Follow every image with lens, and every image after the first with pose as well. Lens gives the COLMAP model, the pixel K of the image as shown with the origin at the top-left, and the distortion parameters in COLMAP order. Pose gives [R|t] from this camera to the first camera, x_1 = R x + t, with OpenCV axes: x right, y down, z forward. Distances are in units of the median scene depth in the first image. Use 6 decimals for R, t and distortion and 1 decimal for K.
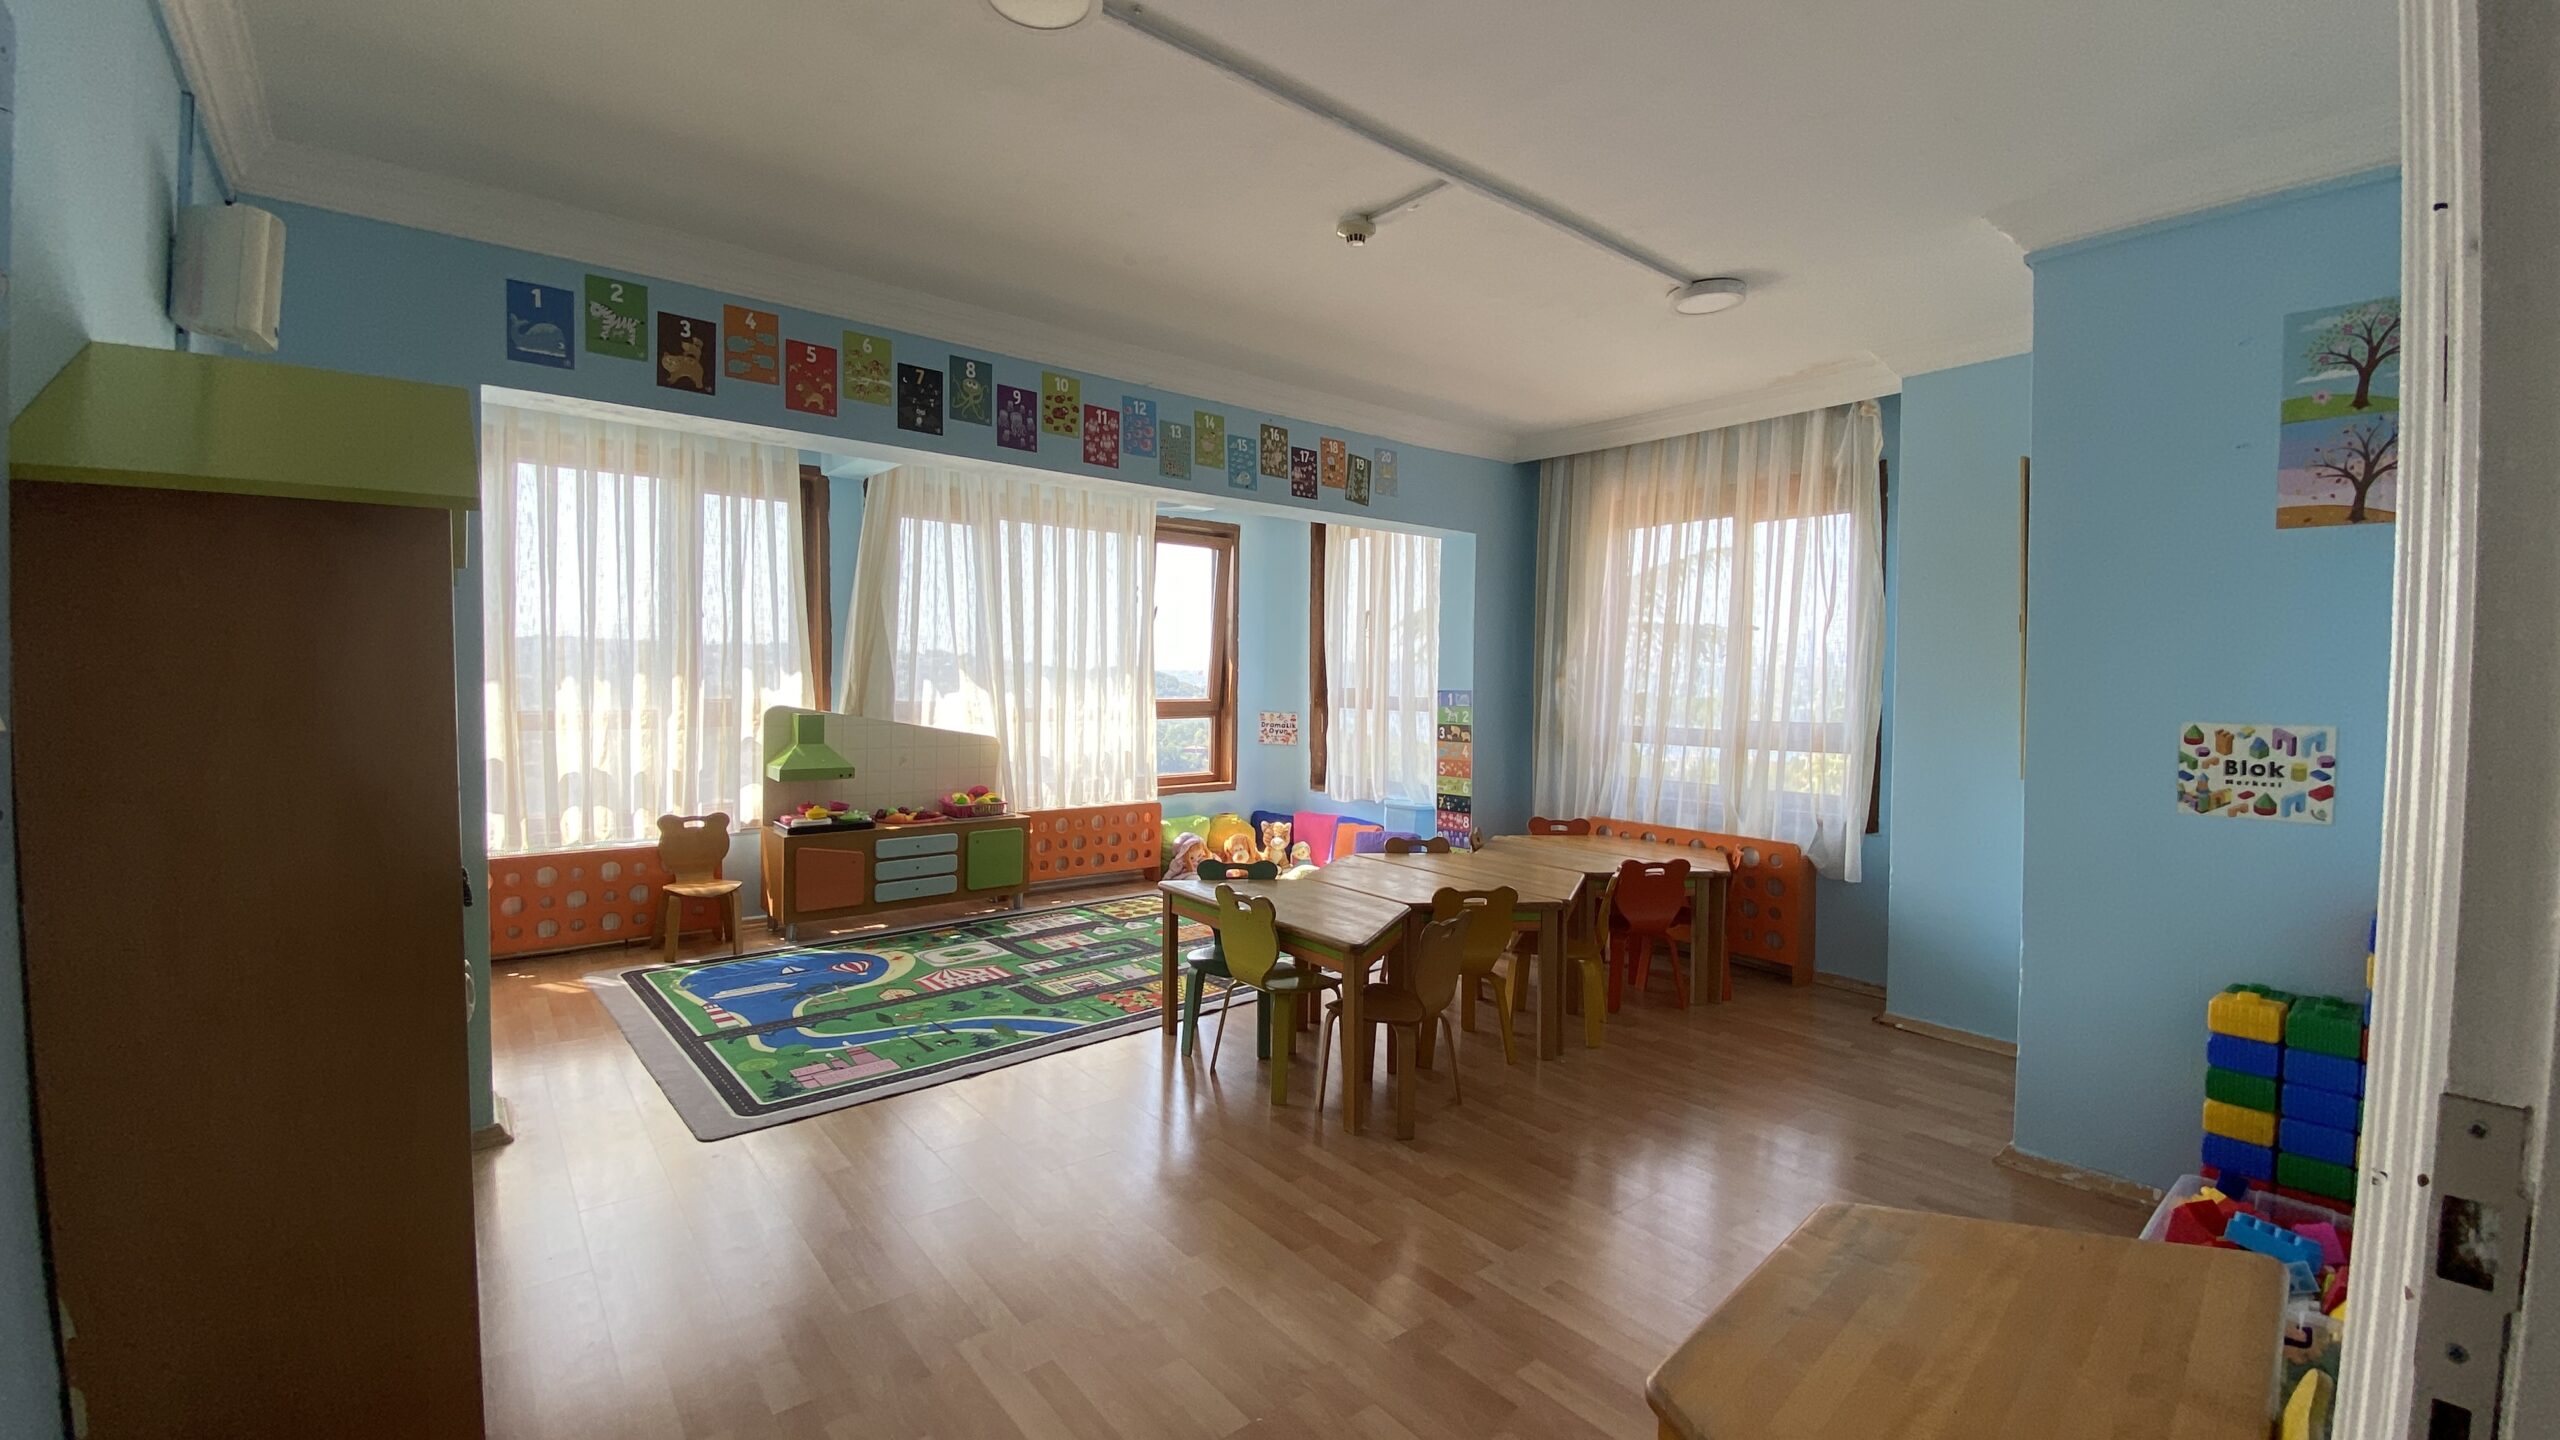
lens RADIAL K [[1028.5, 0, 1283.2], [0, 1028.5, 725.9], [0, 0, 1]] dist [0.015982, -0.000409]
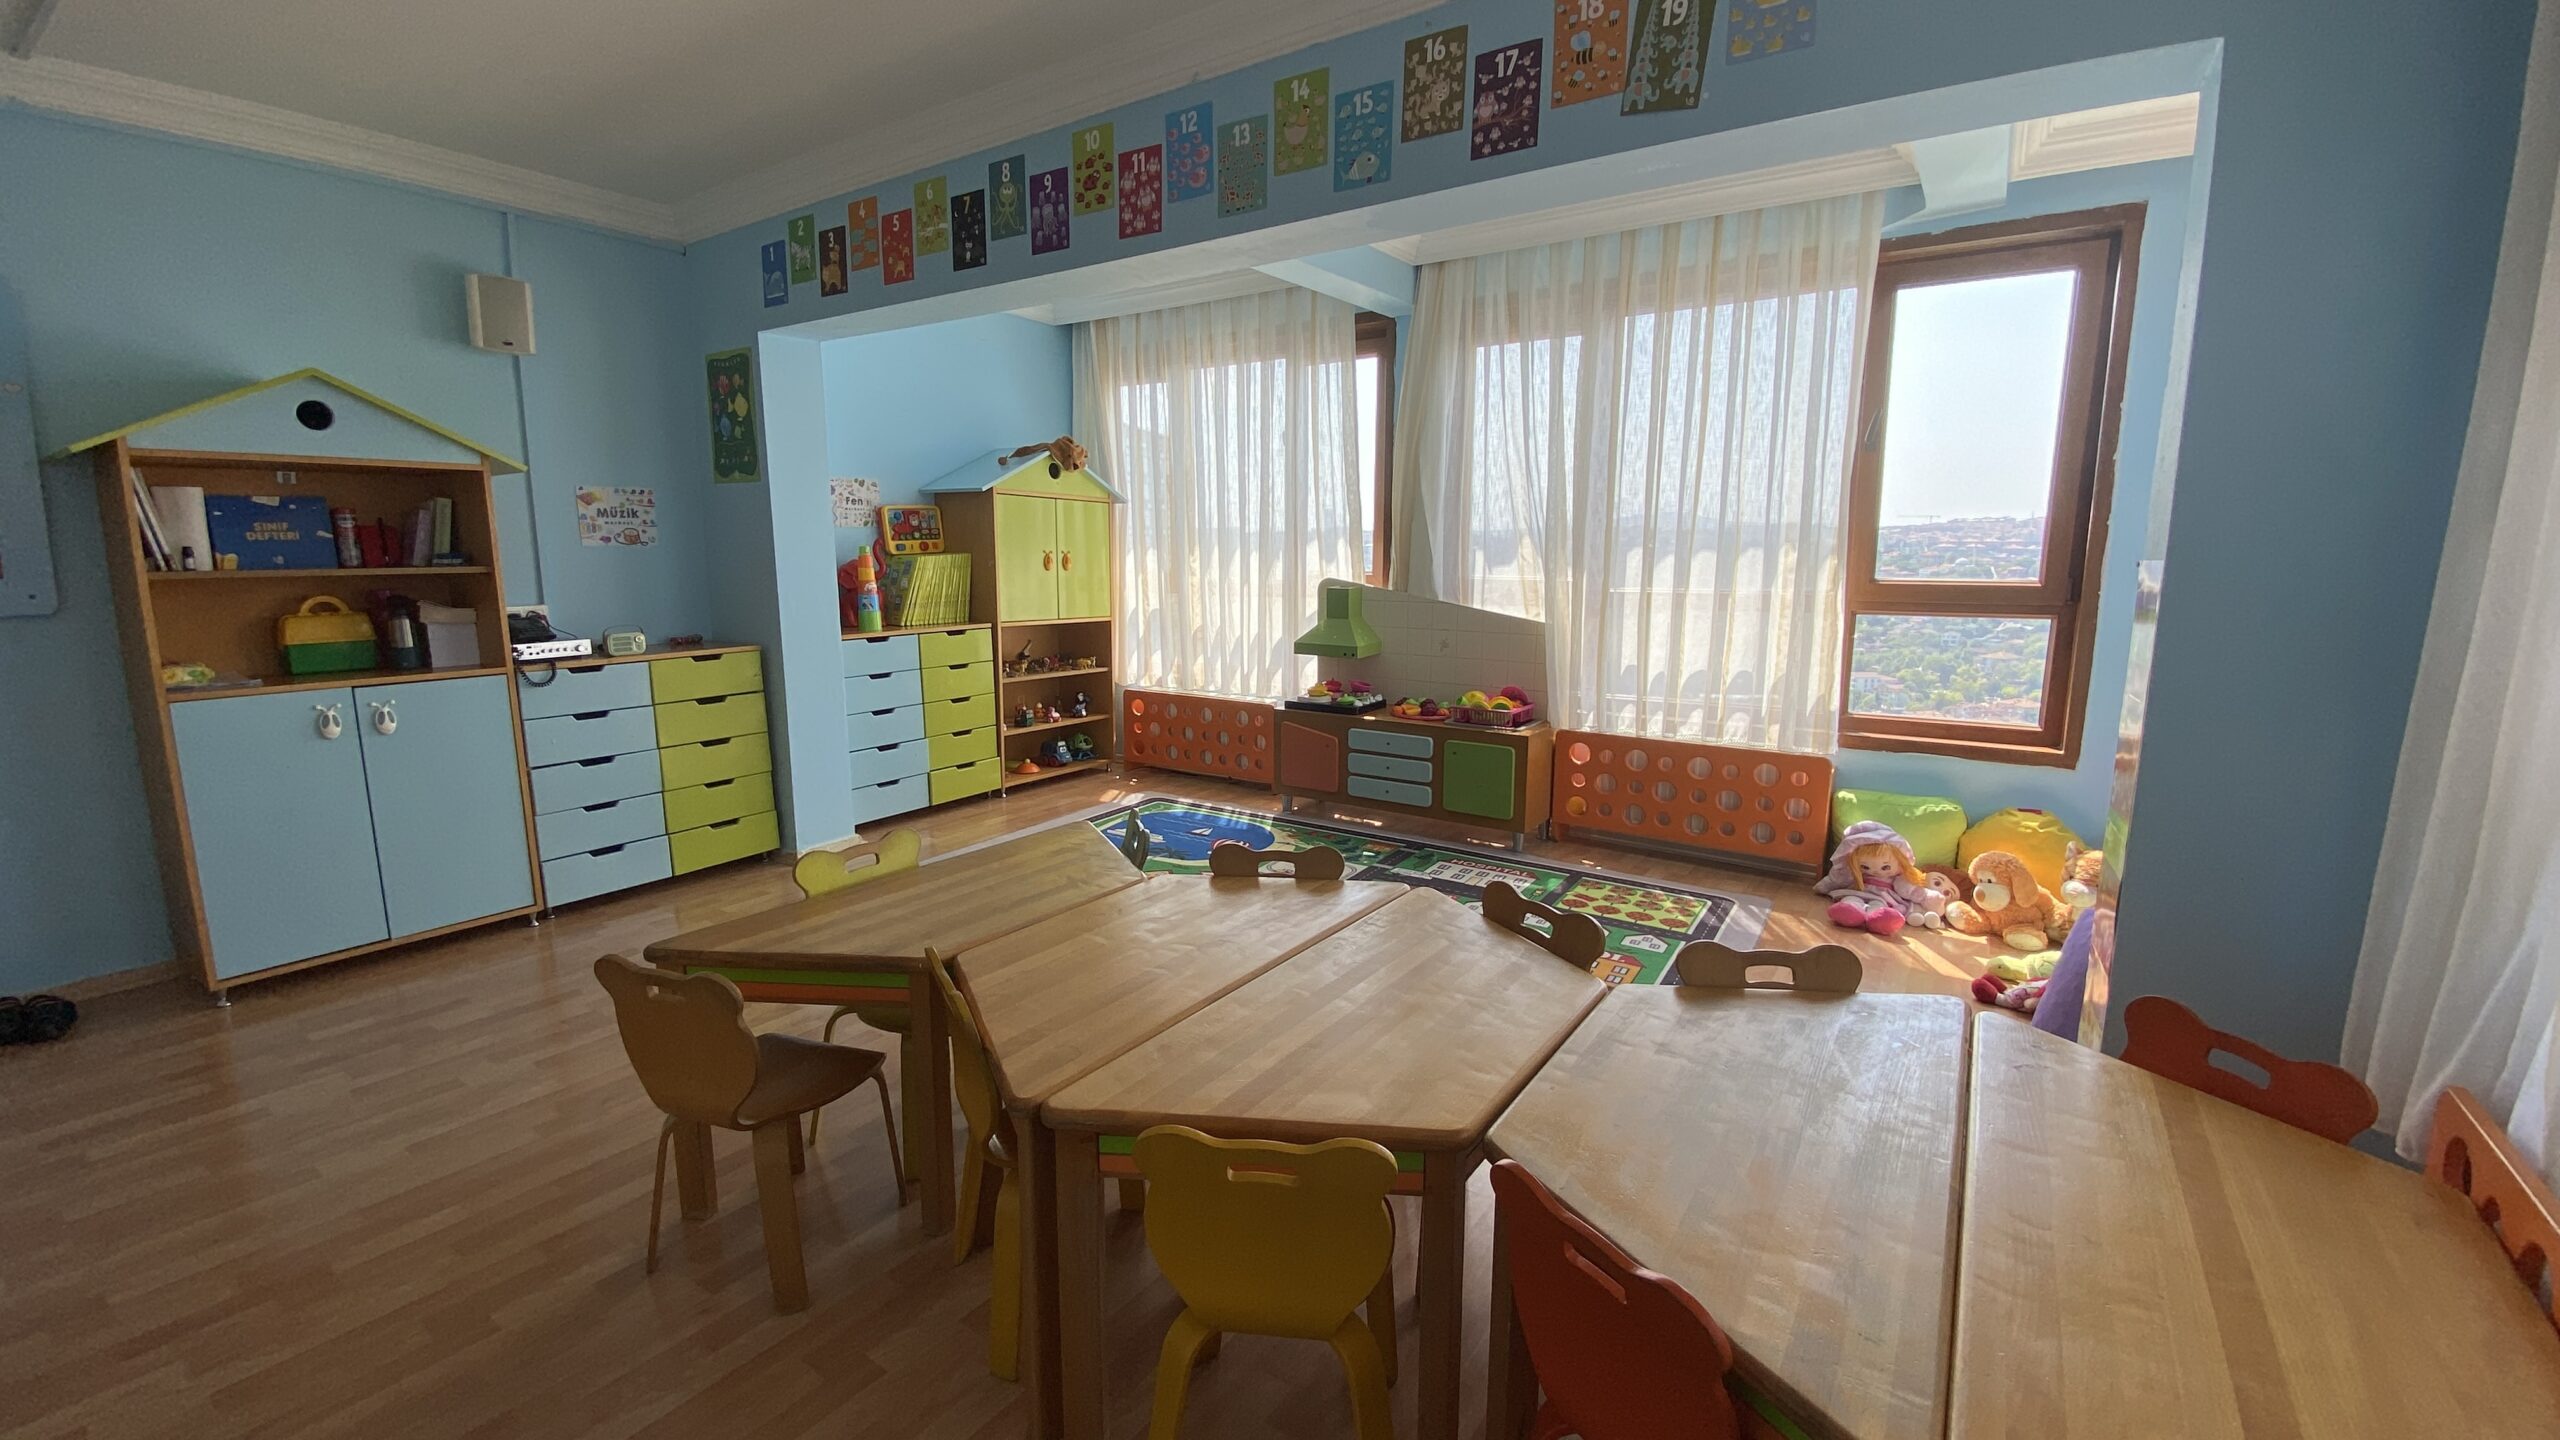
lens RADIAL K [[1028.5, 0, 1257.1], [0, 1028.5, 711.0], [0, 0, 1]] dist [0.015982, -0.000409]
pose [[0.265782, 0.140696, -0.953711, 0.540345], [-0.047322, 0.990004, 0.132863, -0.022993], [0.962871, 0.009819, 0.269784, 0.832591]]
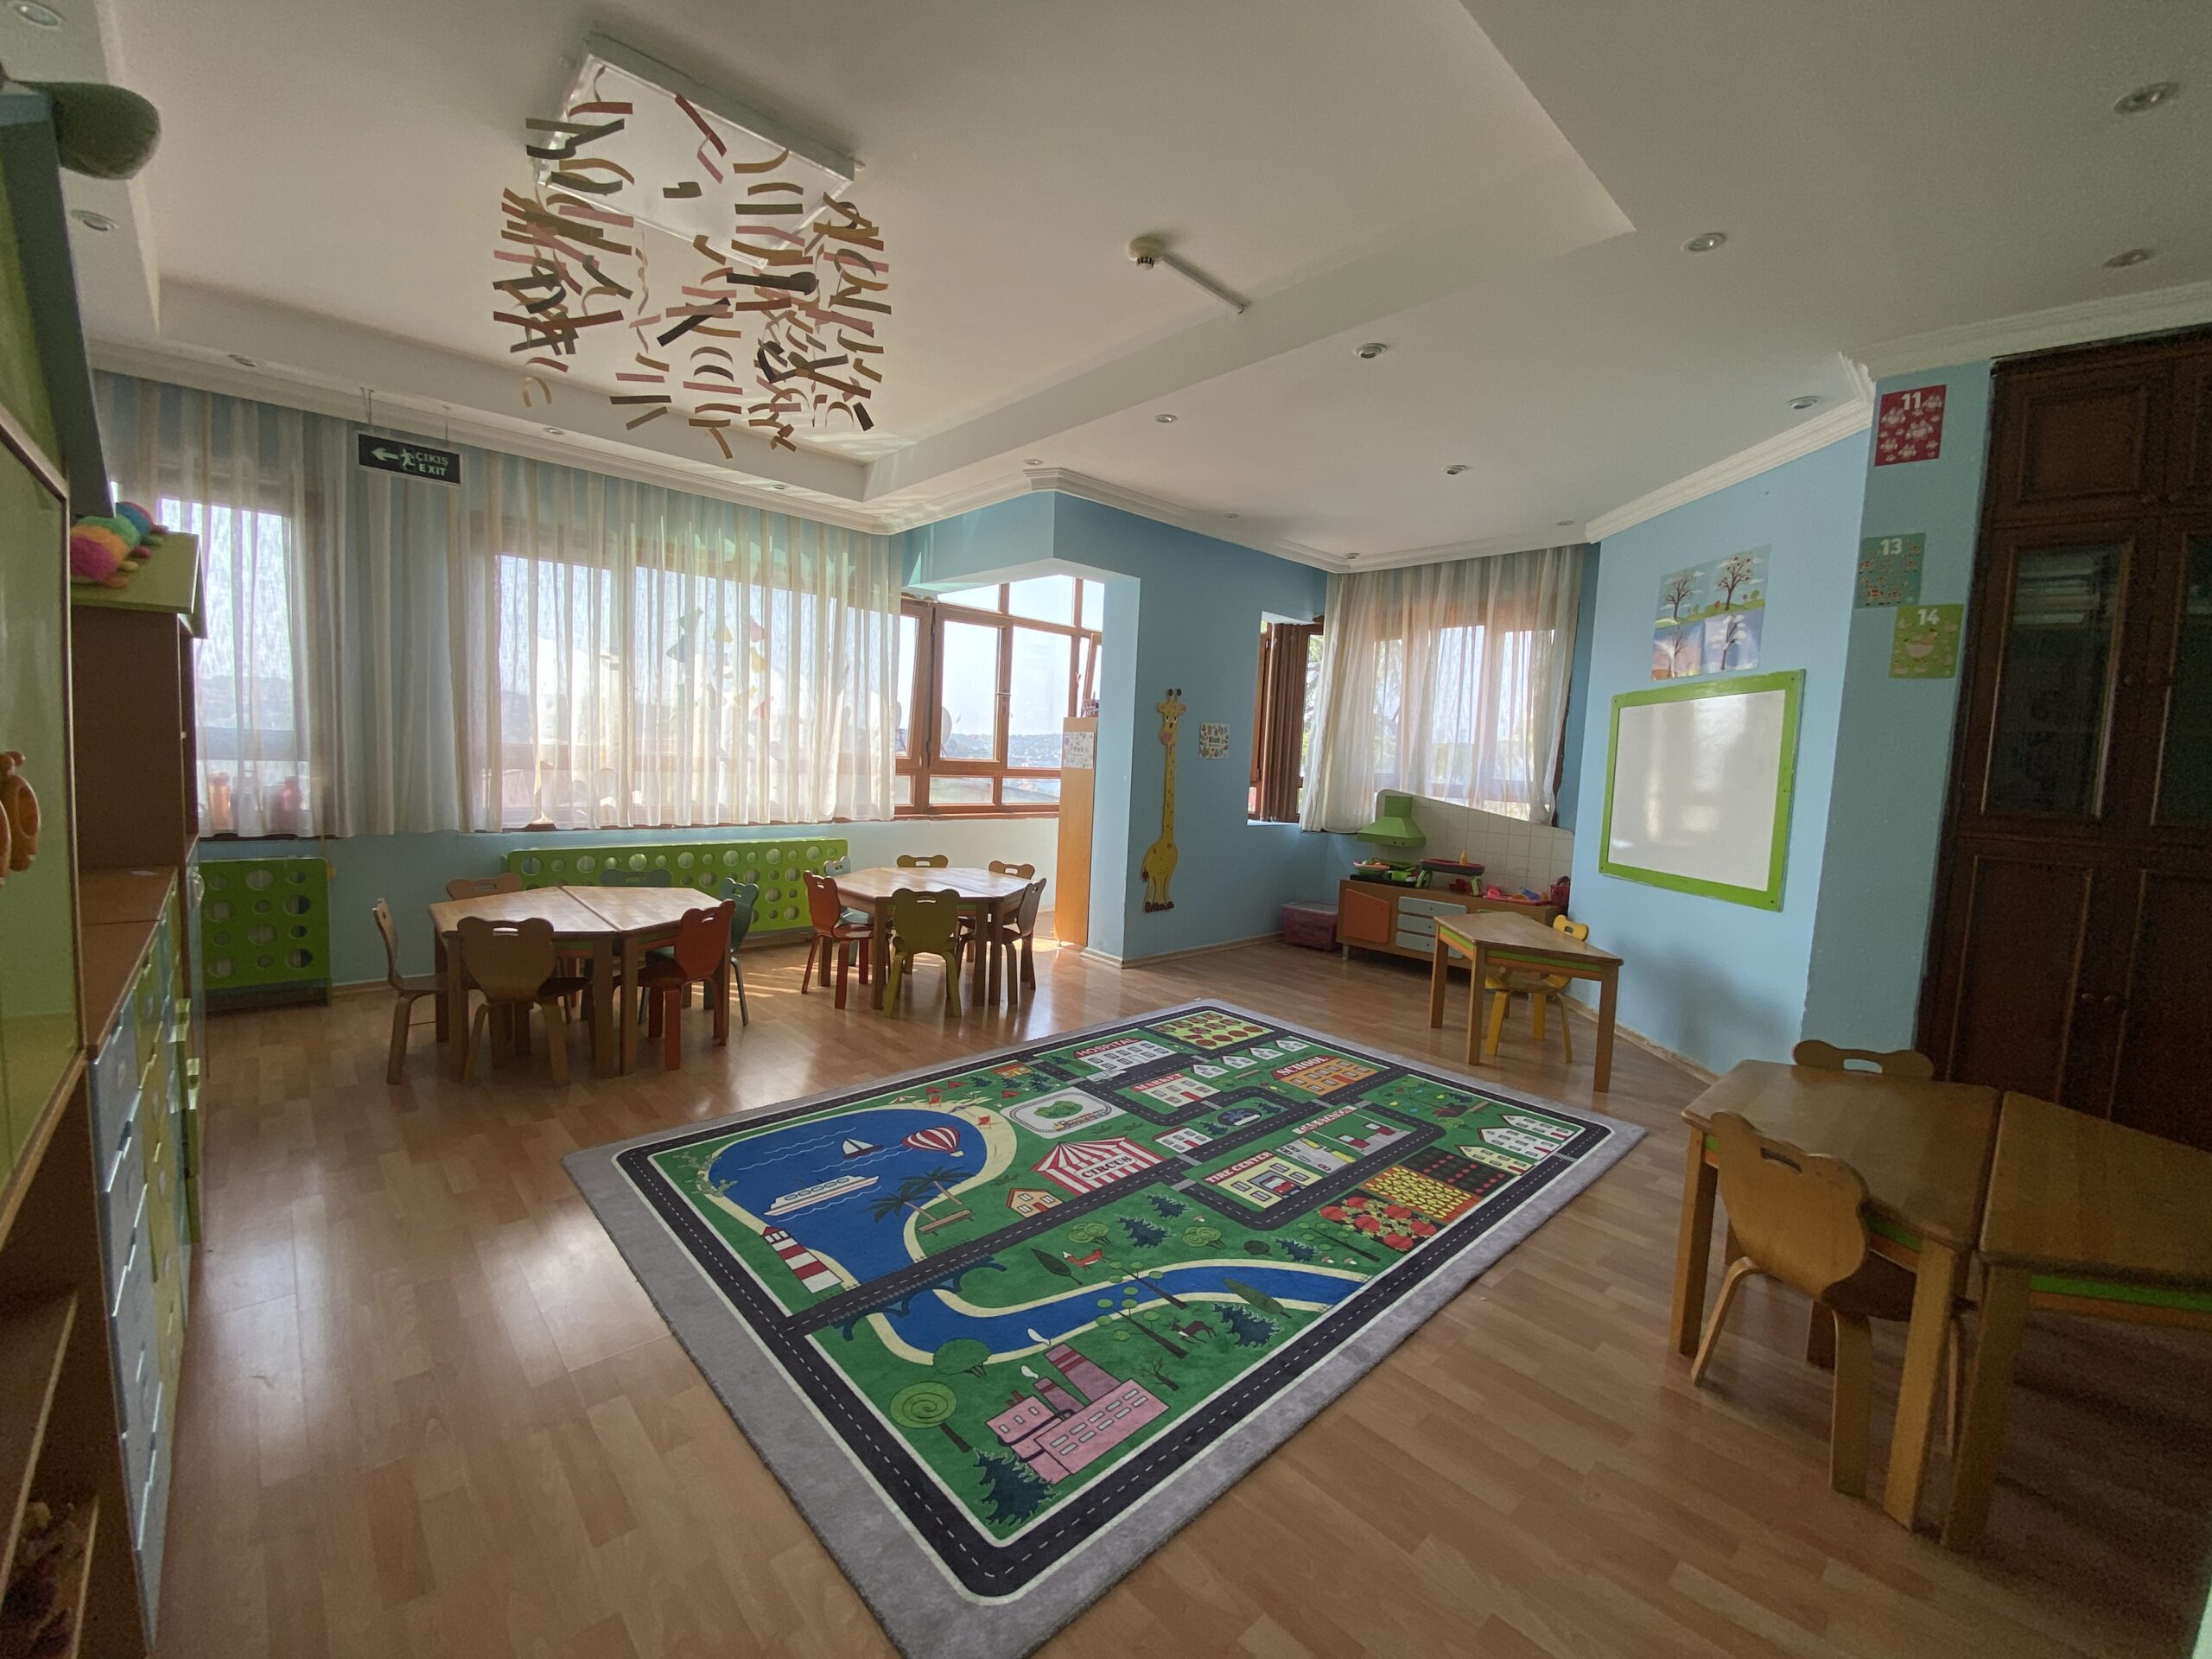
lens RADIAL K [[900.7, 0, 1134.2], [0, 900.7, 811.2], [0, 0, 1]] dist [0.015484, -0.000649]
pose [[0.996899, 0.046402, 0.063549, -0.355754], [-0.048022, 0.998553, 0.024196, -0.016862], [-0.062335, -0.027172, 0.997685, 0.402759]]
